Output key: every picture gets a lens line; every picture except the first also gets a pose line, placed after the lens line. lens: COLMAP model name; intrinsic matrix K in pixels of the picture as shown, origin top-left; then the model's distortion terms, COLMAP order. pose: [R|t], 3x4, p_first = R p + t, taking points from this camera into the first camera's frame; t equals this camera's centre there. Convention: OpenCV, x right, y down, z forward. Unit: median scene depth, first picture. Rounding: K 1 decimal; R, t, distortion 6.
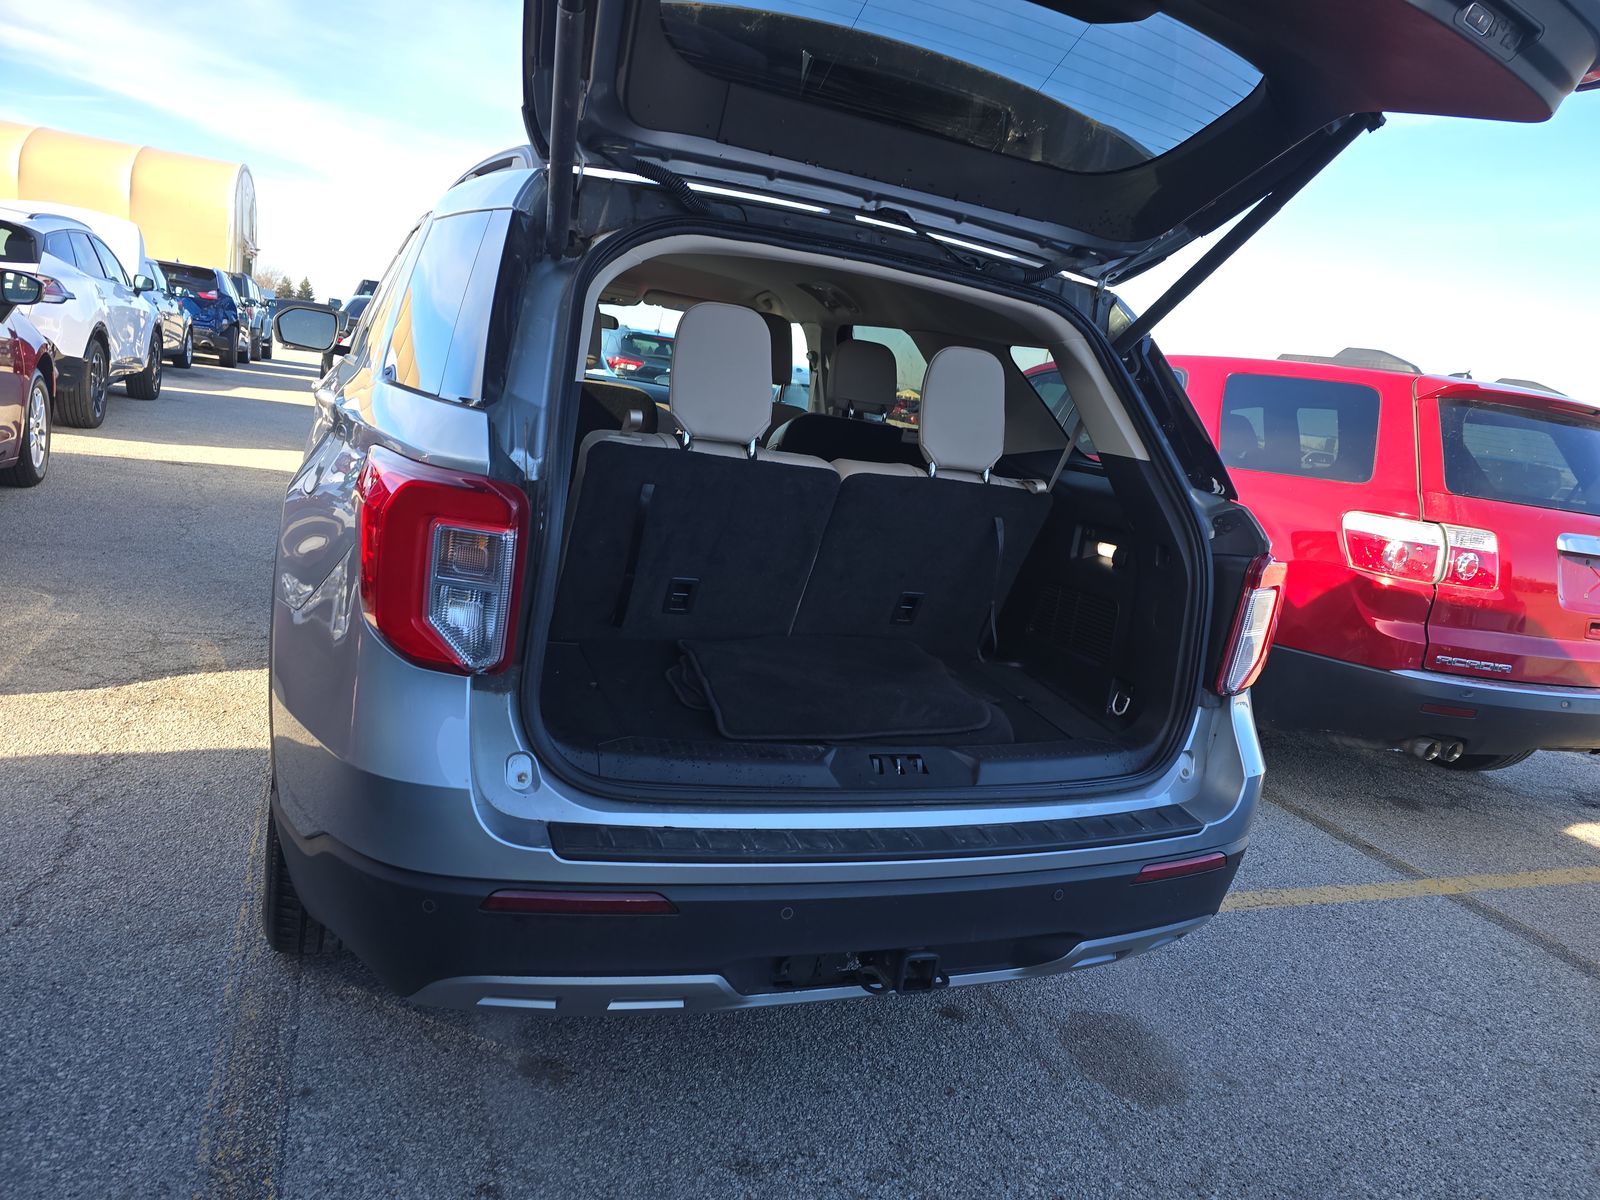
lens RADIAL K [[1091.7, 0, 800.0], [0, 1091.7, 600.0], [0, 0, 1]] dist [0.009716, 0.000814]
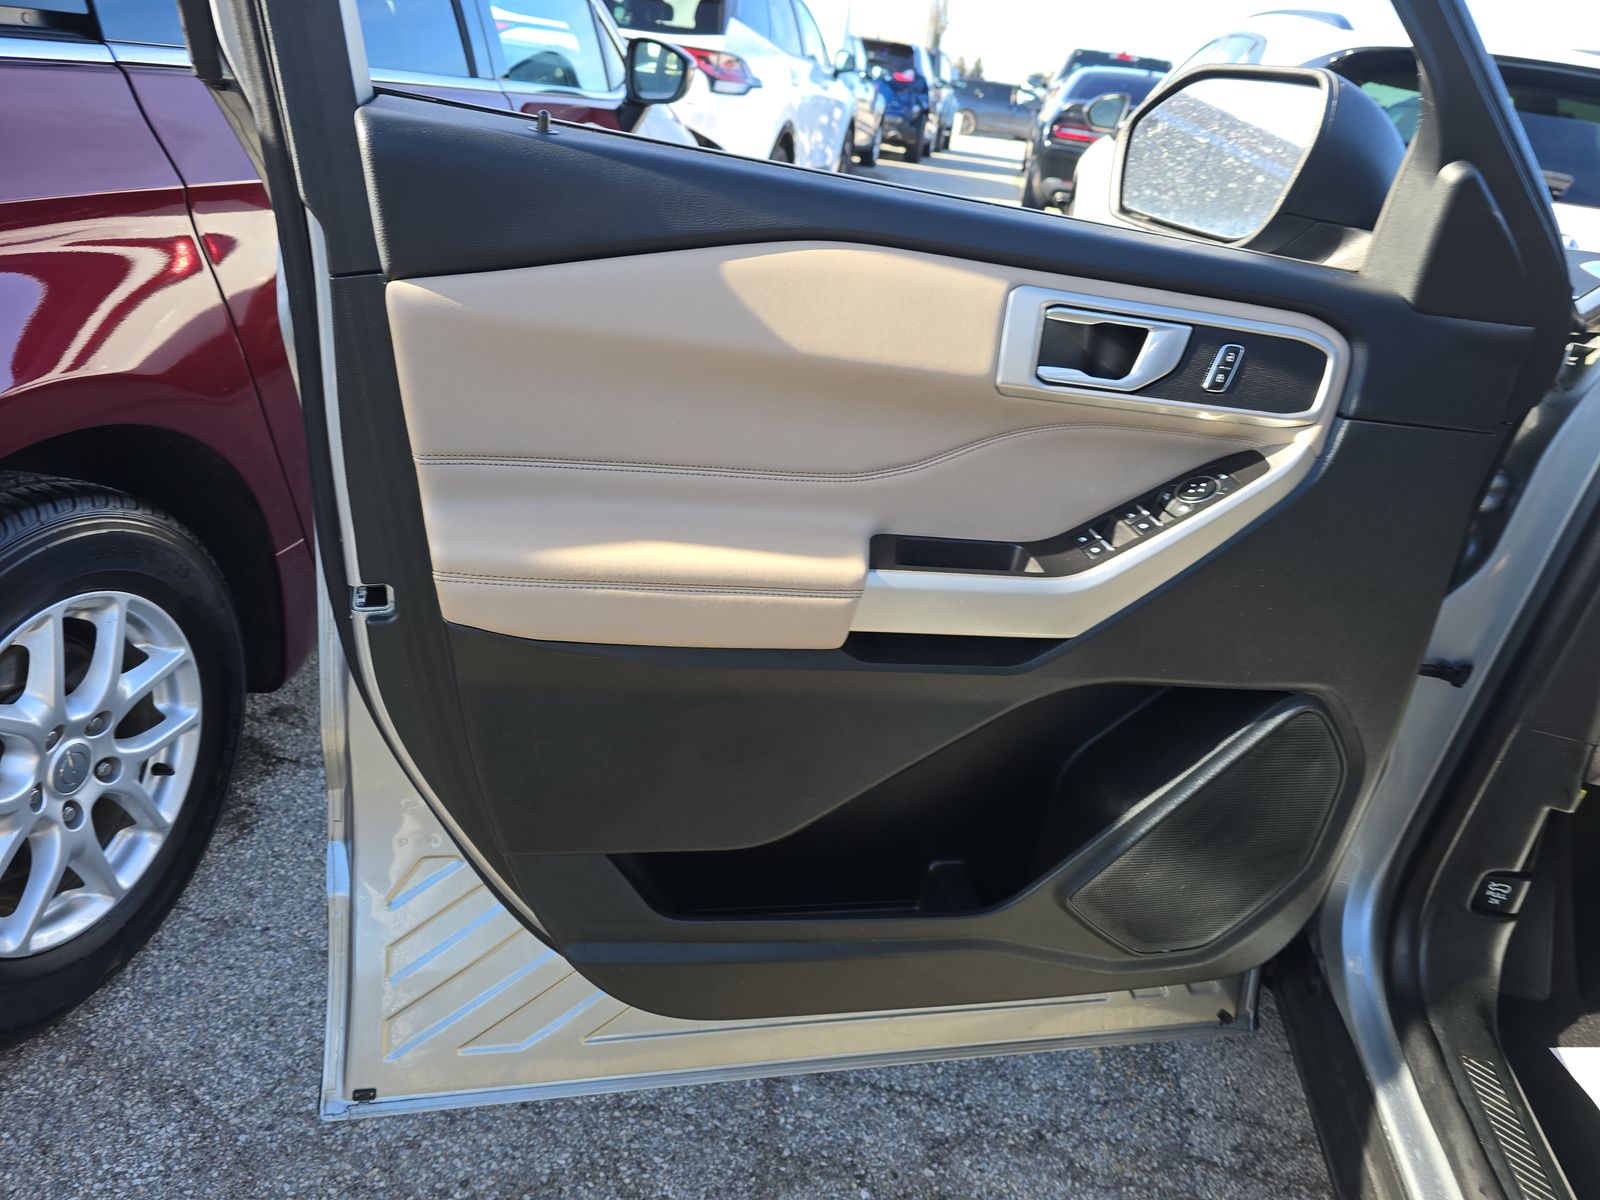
lens RADIAL K [[1091.7, 0, 800.0], [0, 1091.7, 600.0], [0, 0, 1]] dist [0.009716, 0.000814]
pose [[0.849996, 0.206220, -0.484748, -0.113907], [-0.116053, 0.970890, 0.209535, -0.051912], [0.513847, -0.121848, 0.849185, 0.185967]]
